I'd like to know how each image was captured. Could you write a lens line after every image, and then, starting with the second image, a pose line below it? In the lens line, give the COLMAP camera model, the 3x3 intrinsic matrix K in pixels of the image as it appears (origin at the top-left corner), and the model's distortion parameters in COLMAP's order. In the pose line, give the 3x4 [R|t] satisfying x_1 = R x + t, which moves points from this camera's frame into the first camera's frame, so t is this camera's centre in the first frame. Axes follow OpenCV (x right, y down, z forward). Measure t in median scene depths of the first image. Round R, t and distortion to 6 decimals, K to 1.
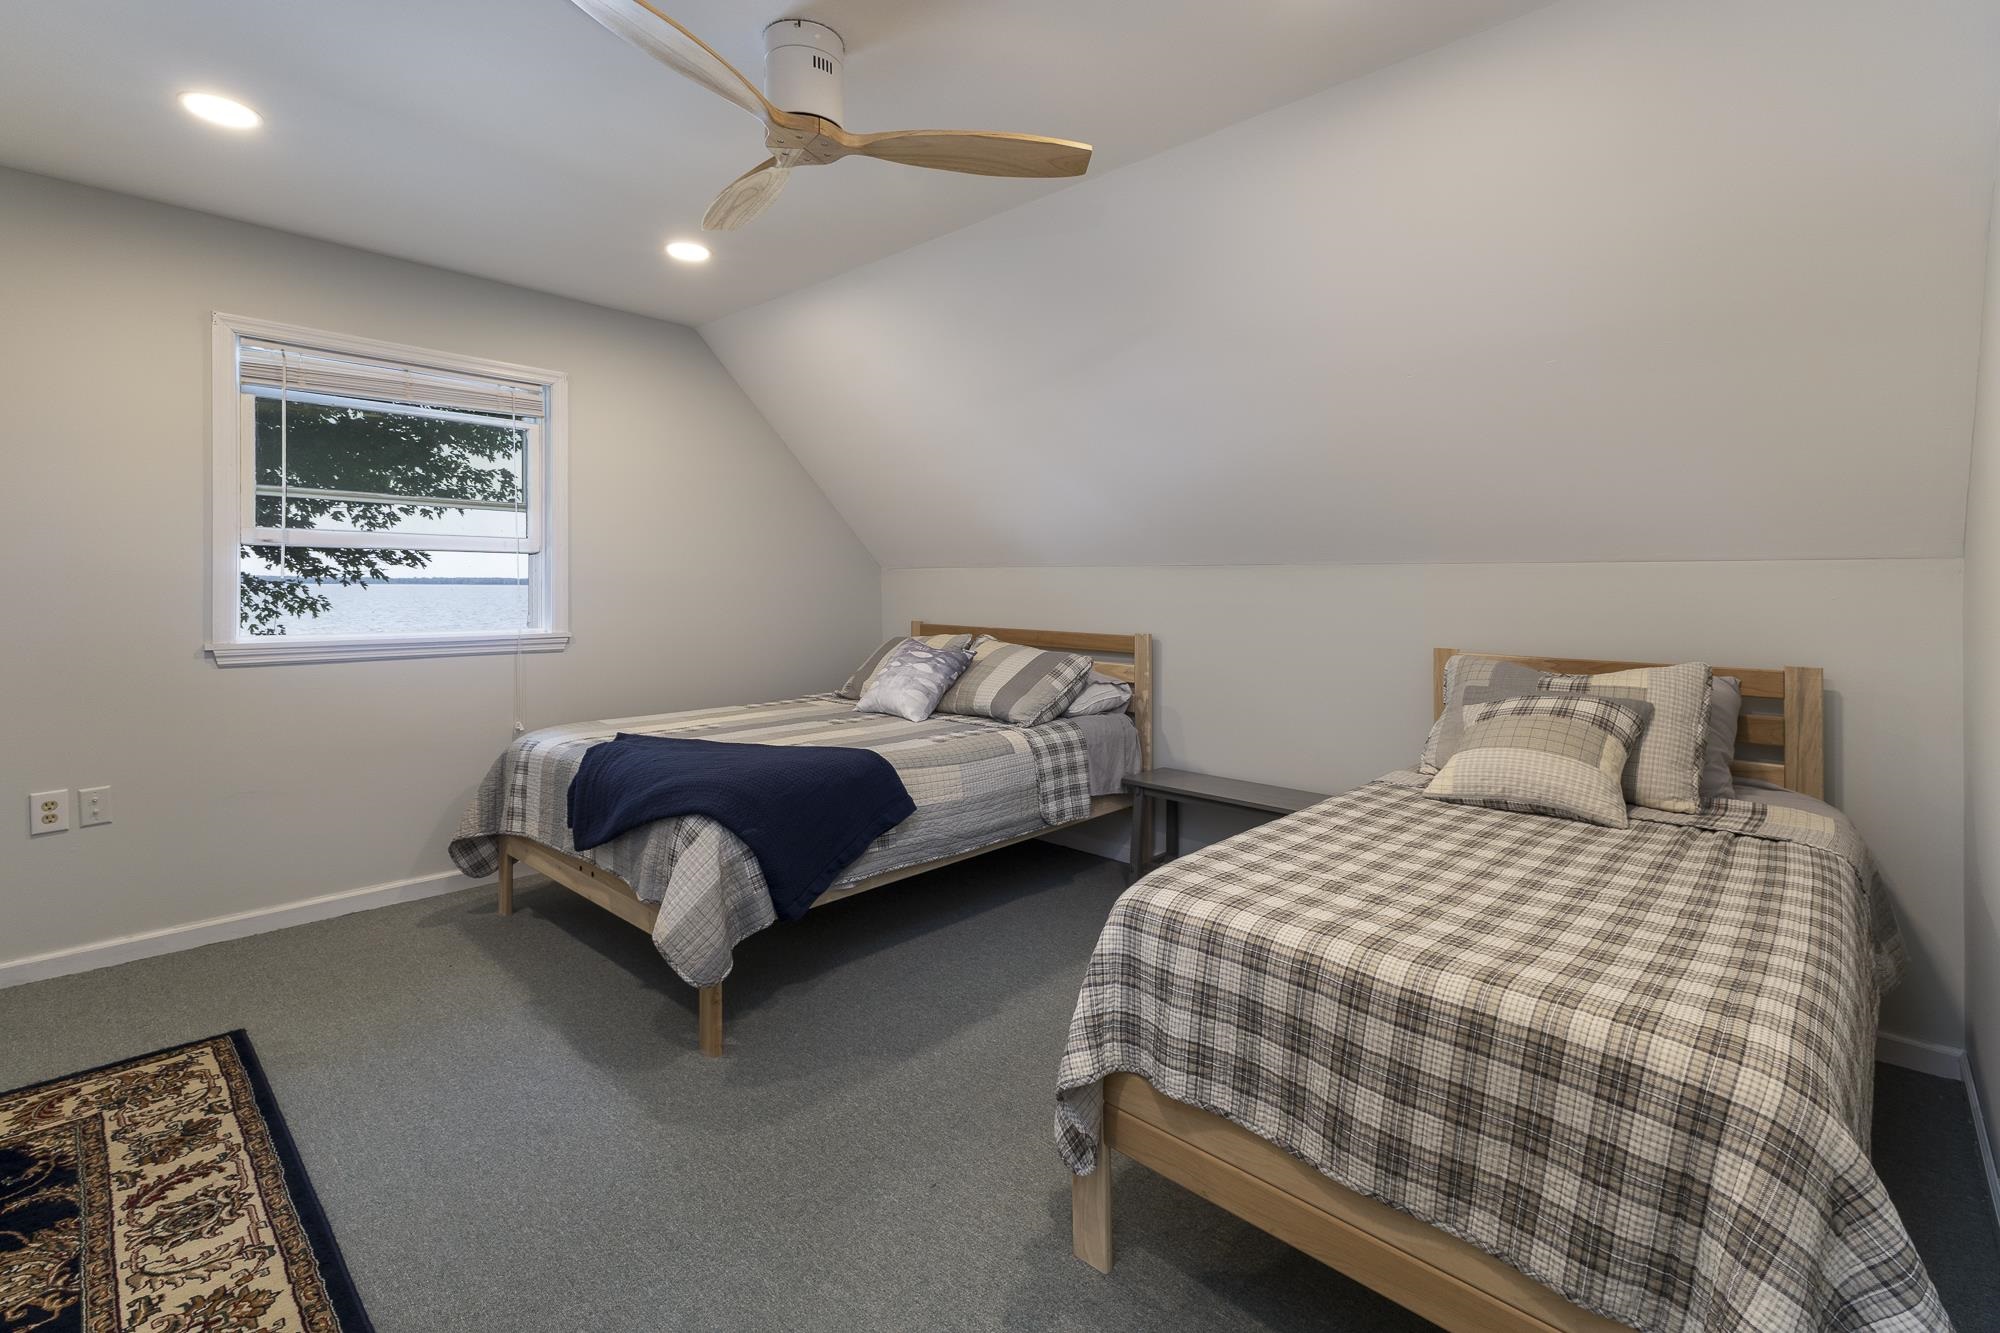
lens RADIAL K [[900.8, 0, 994.5], [0, 900.8, 596.0], [0, 0, 1]] dist [-0.000526, -0.001224]
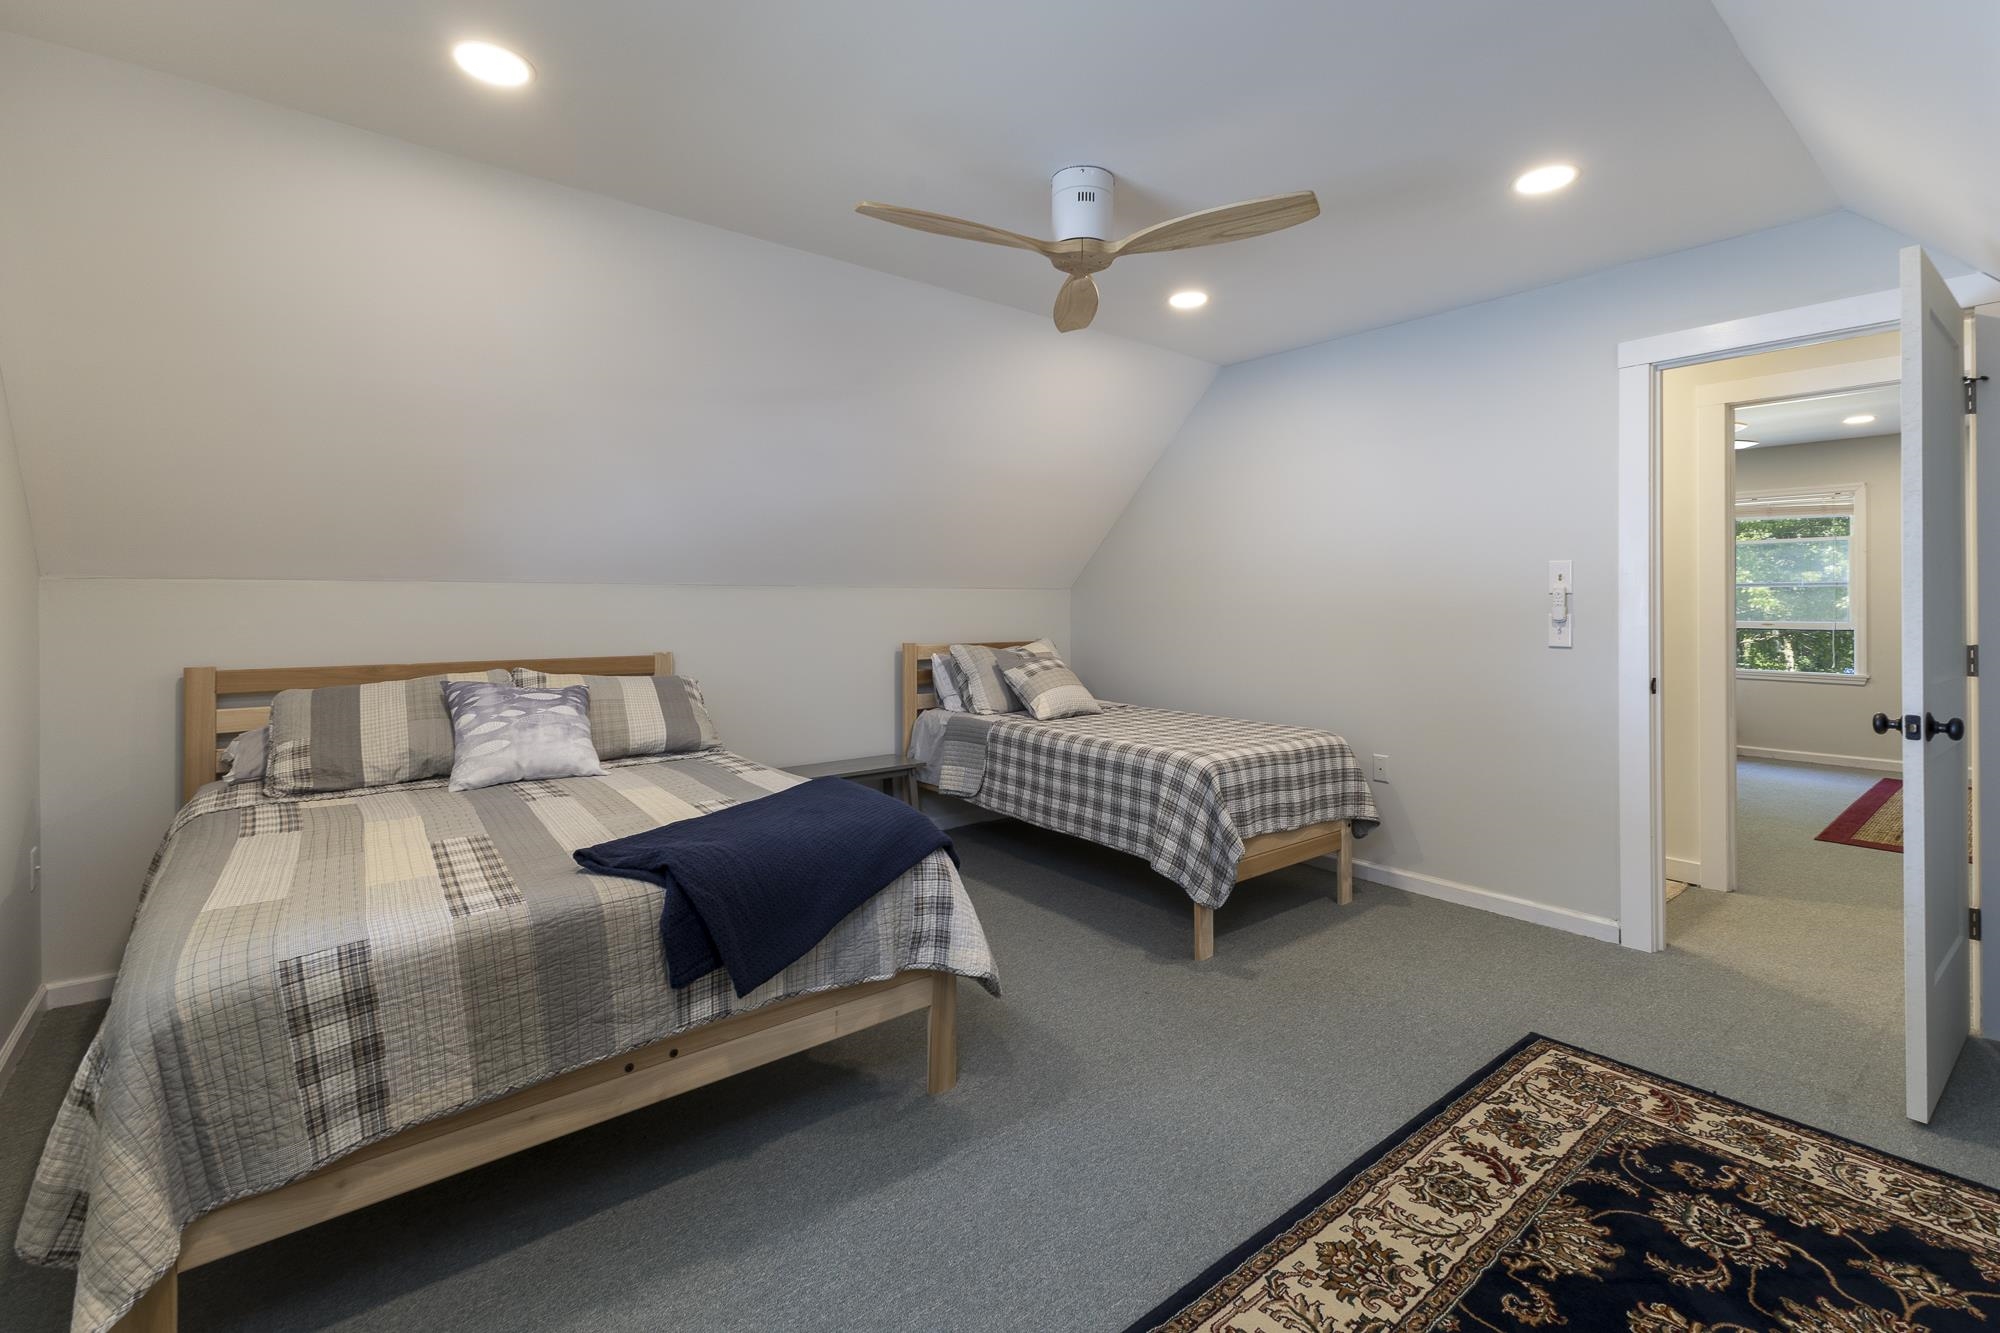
lens RADIAL K [[900.8, 0, 994.5], [0, 900.8, 596.0], [0, 0, 1]] dist [-0.000526, -0.001224]
pose [[0.137022, 0.000309, 0.990568, -2.024673], [0.013570, 0.999906, -0.002189, -0.041979], [-0.990475, 0.013742, 0.137004, 1.268709]]
